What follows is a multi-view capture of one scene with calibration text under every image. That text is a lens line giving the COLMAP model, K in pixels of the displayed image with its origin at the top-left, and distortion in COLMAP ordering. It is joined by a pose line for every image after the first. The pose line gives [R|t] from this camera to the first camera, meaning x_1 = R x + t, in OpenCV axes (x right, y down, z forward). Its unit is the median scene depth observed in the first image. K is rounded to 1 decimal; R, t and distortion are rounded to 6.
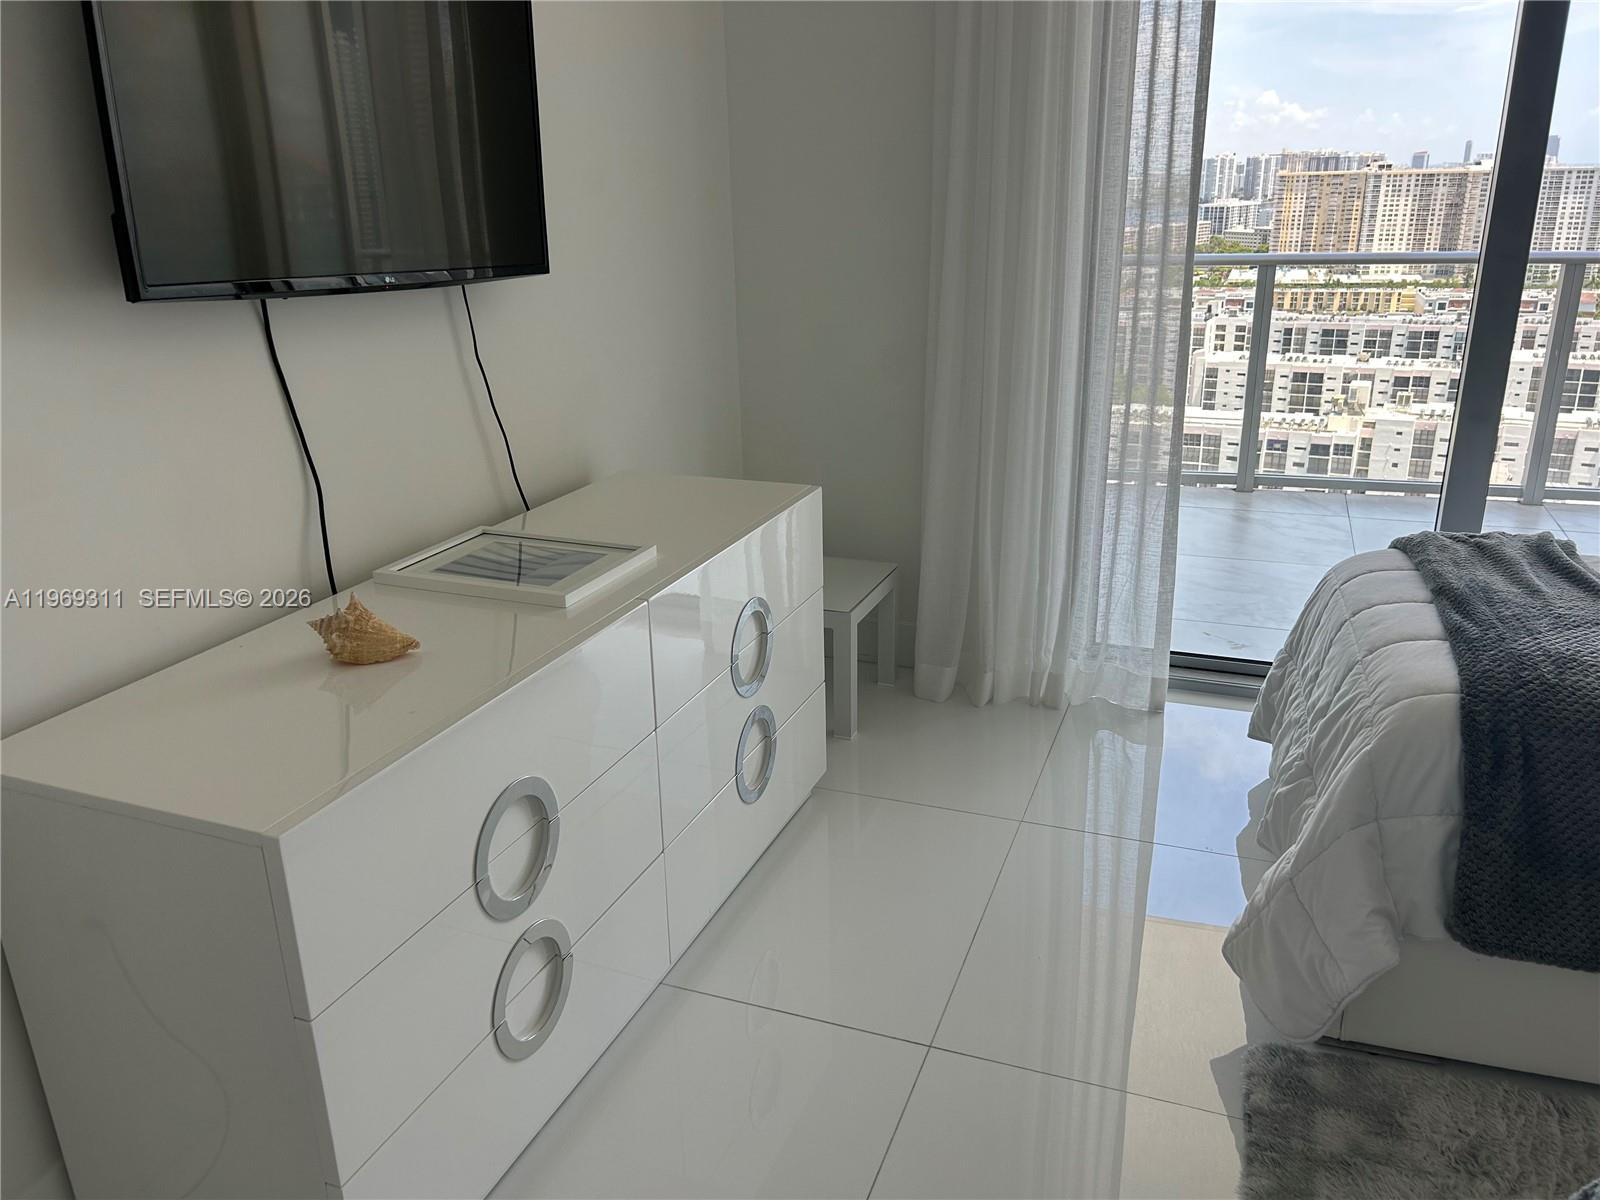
lens RADIAL K [[1204.8, 0, 773.9], [0, 1204.8, 591.9], [0, 0, 1]] dist [0.061659, -0.067535]
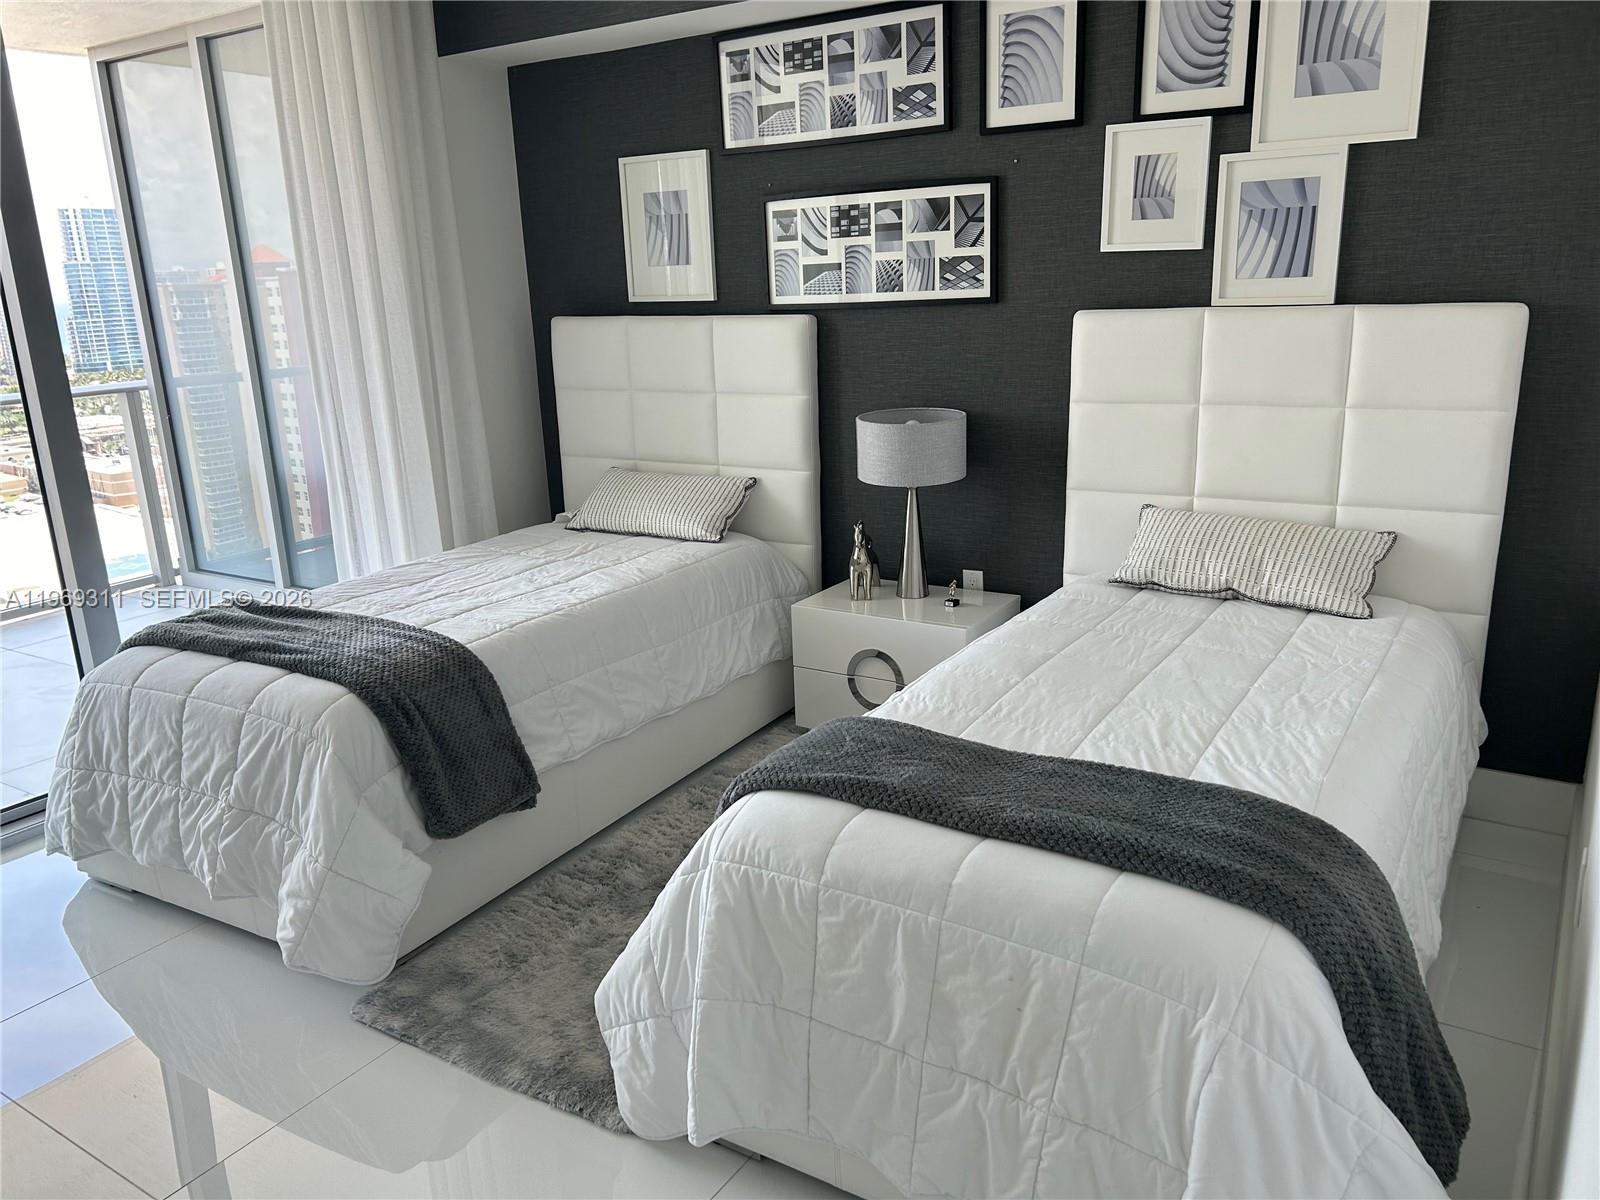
lens RADIAL K [[1204.8, 0, 810.5], [0, 1204.8, 605.2], [0, 0, 1]] dist [0.061659, -0.067535]
pose [[0.189804, -0.246302, 0.950426, -0.619895], [0.347221, 0.922306, 0.169673, -0.061018], [-0.918374, 0.297804, 0.260579, 0.120889]]
